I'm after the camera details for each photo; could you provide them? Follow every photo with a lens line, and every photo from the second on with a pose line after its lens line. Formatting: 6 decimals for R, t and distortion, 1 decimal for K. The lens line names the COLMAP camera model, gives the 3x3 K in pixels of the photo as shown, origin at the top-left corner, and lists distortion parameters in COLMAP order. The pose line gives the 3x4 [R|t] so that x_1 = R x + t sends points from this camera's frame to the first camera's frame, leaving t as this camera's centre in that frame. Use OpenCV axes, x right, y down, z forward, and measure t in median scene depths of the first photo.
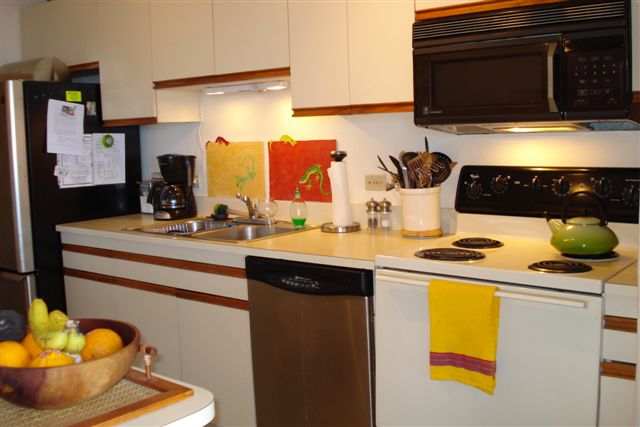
lens RADIAL K [[712.1, 0, 320.0], [0, 712.1, 213.5], [0, 0, 1]] dist [-0.092369, -0.013961]
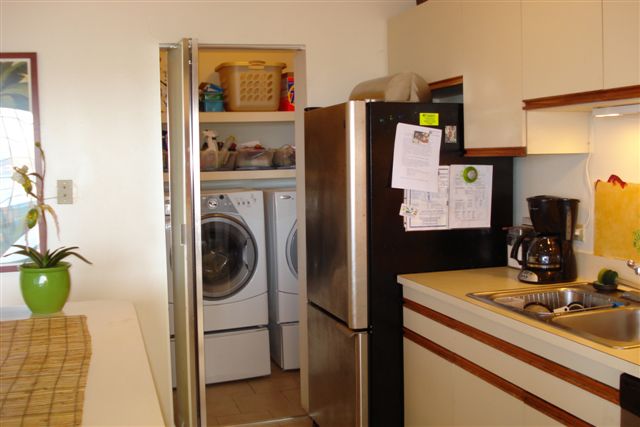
lens RADIAL K [[712.1, 0, 320.0], [0, 712.1, 213.5], [0, 0, 1]] dist [-0.092369, -0.013961]
pose [[0.832467, 0.056709, -0.551165, 0.004383], [-0.070215, 0.997526, -0.003416, -0.045391], [0.549608, 0.041544, 0.834389, 0.243204]]
